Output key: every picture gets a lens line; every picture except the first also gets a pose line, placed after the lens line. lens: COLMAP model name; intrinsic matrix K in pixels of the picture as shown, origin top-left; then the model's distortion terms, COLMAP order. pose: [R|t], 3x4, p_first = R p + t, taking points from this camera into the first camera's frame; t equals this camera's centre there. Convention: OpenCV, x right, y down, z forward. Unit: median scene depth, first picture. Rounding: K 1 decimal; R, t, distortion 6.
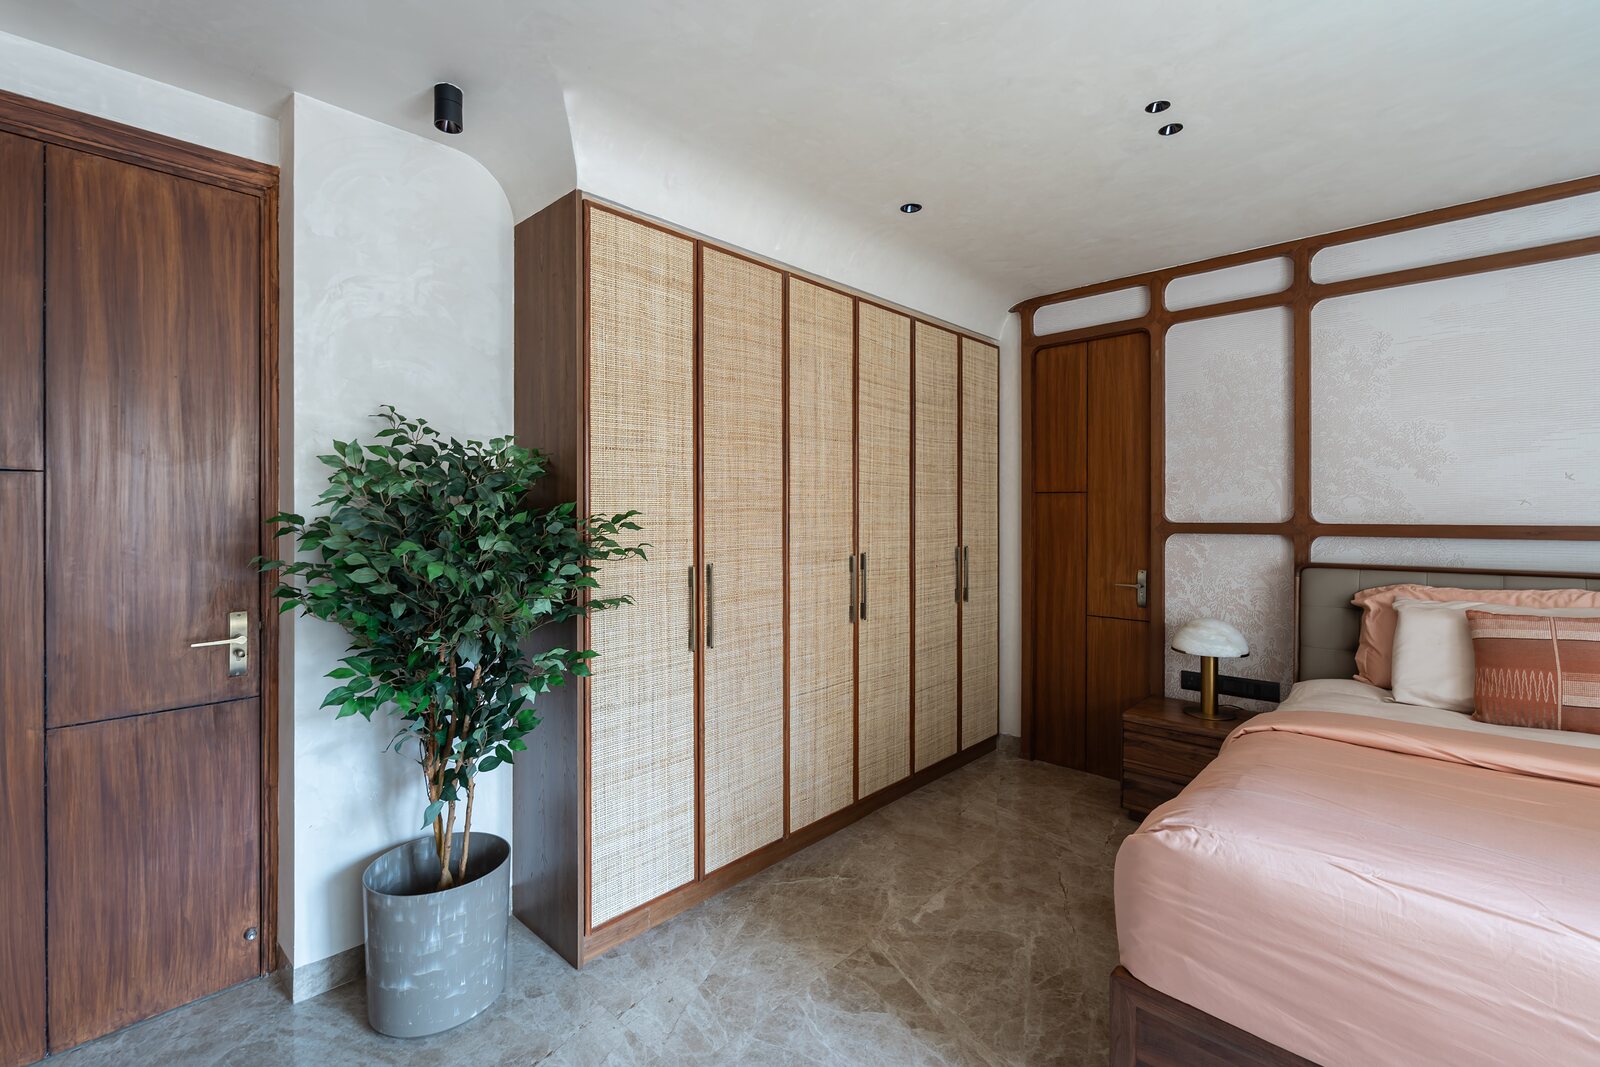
lens RADIAL K [[688.8, 0, 819.0], [0, 688.8, 511.9], [0, 0, 1]] dist [-0.002652, -0.000086]
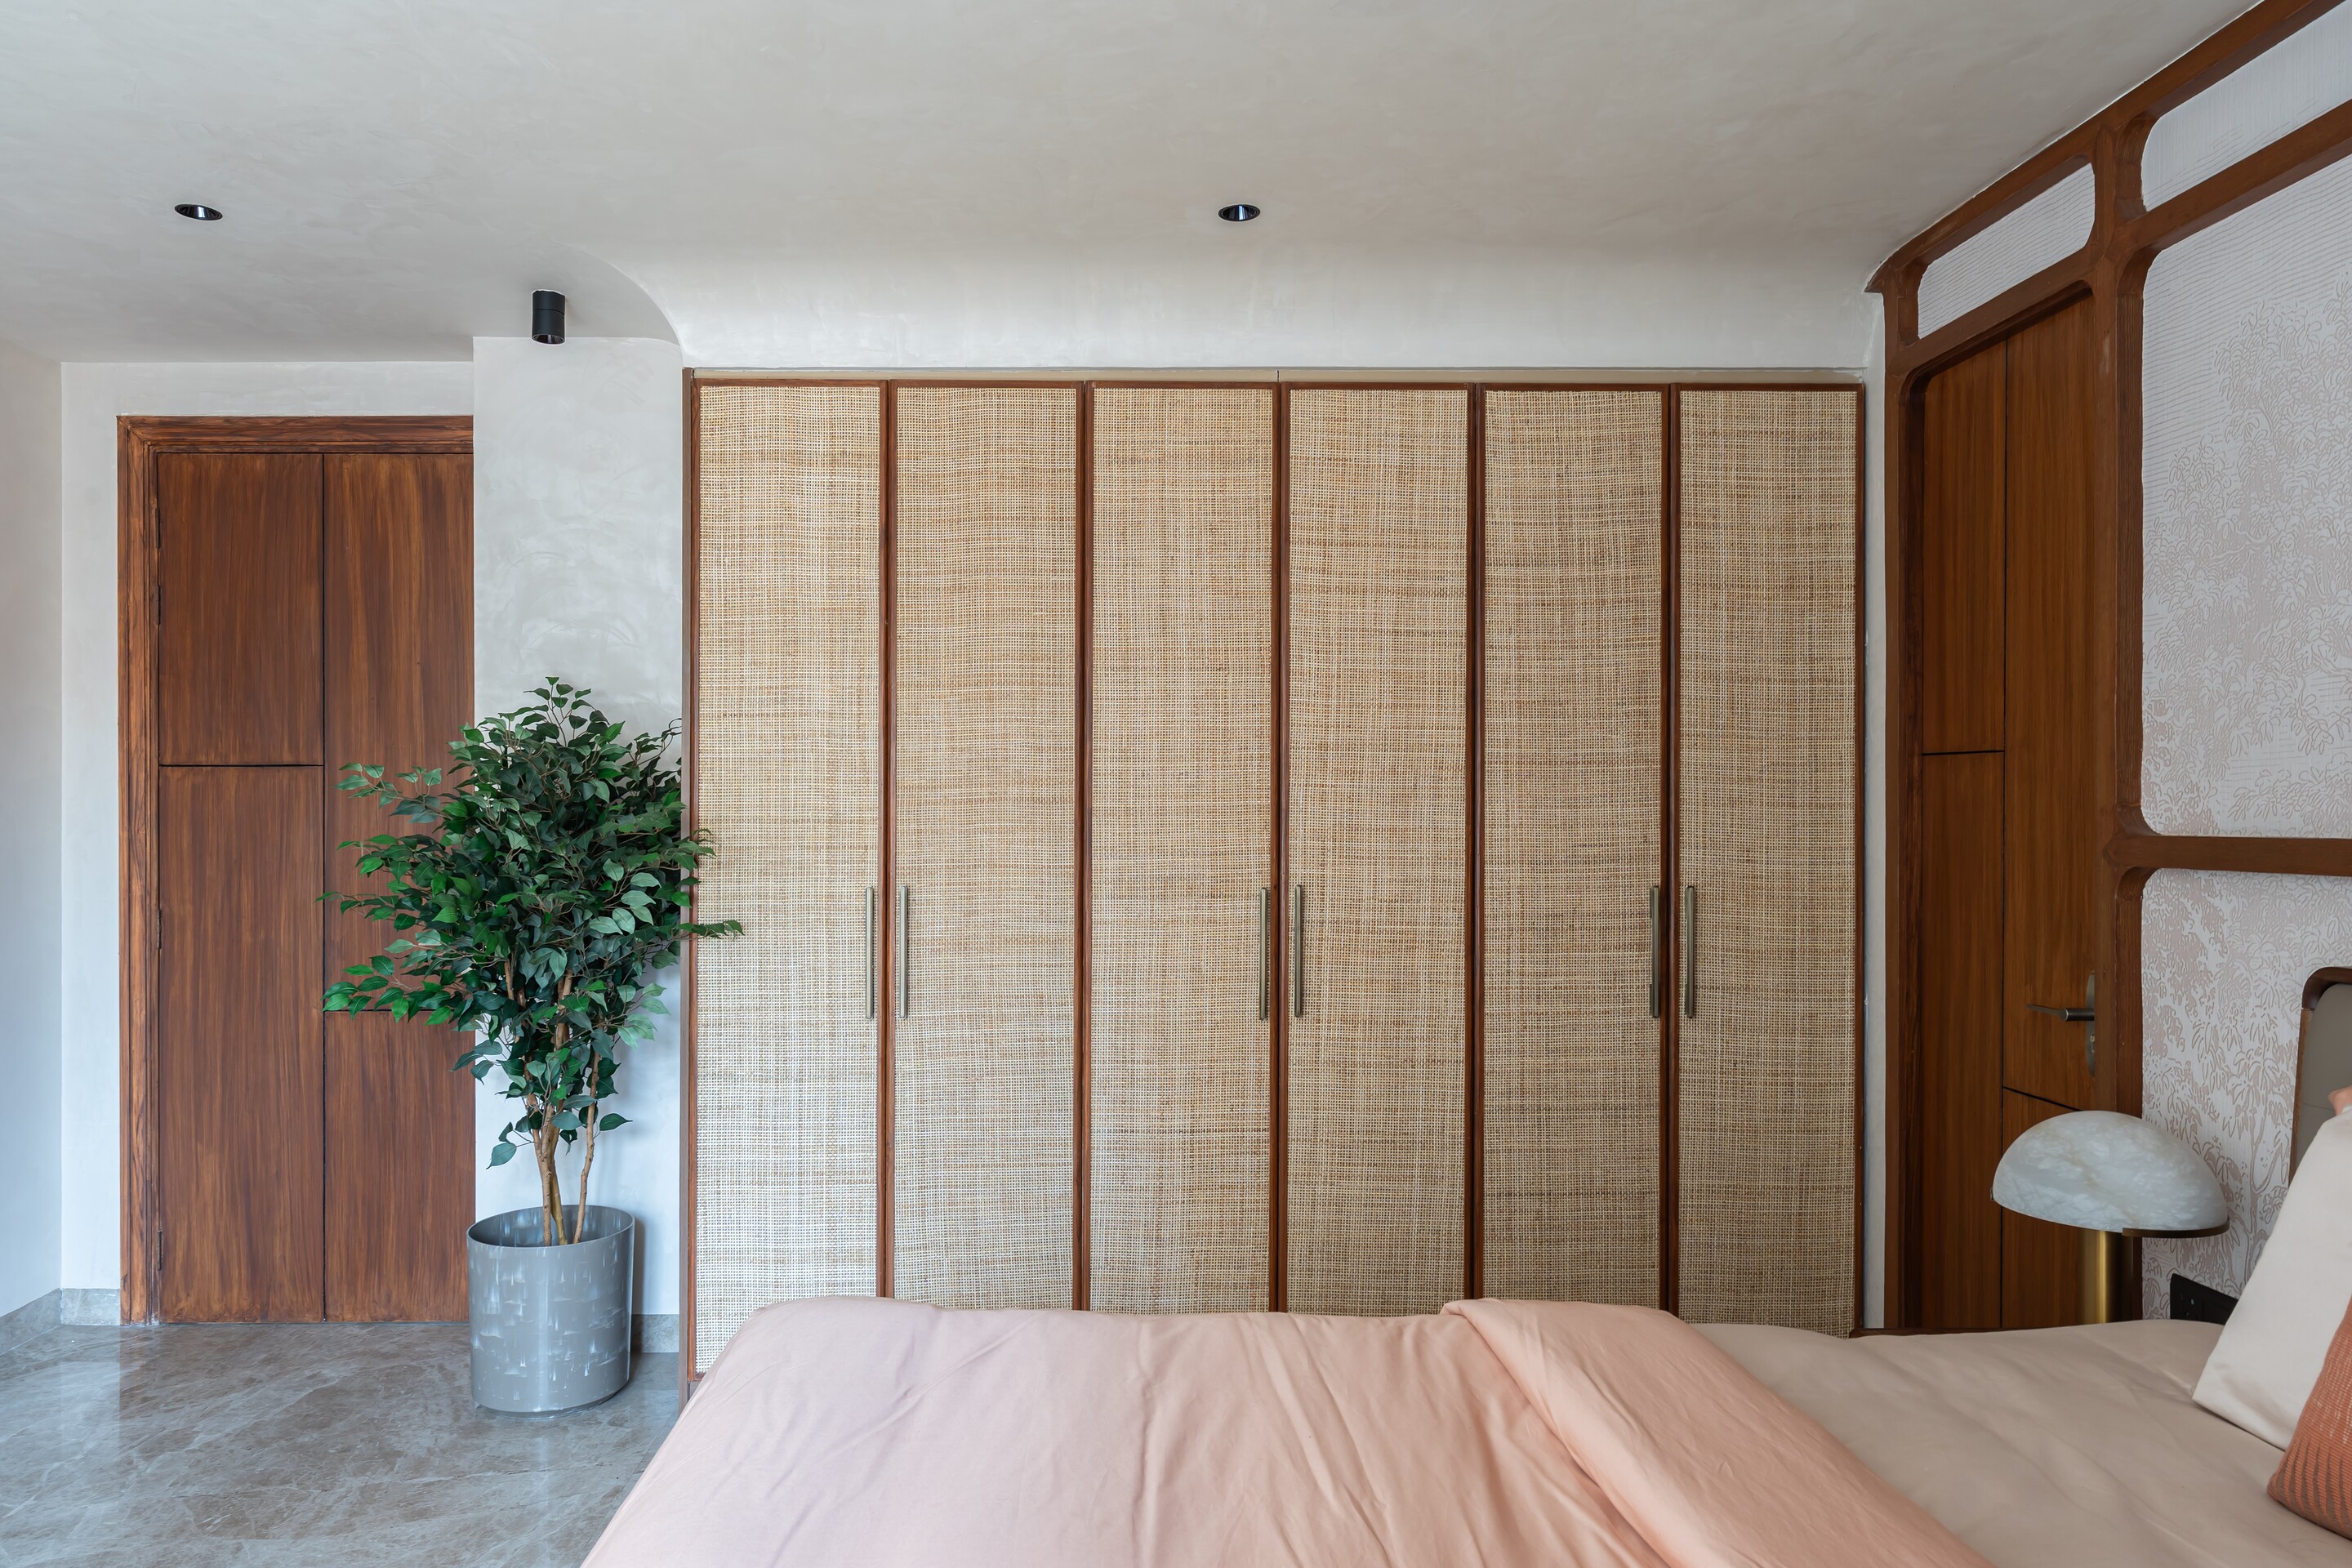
lens RADIAL K [[1542.0, 0, 1170.9], [0, 1542.0, 812.9], [0, 0, 1]] dist [0.004186, 0.001196]
pose [[0.708294, 0.002821, -0.705912, 0.854971], [-0.000867, 0.999995, 0.003127, 0.002693], [0.705917, -0.001603, 0.708293, 0.138464]]
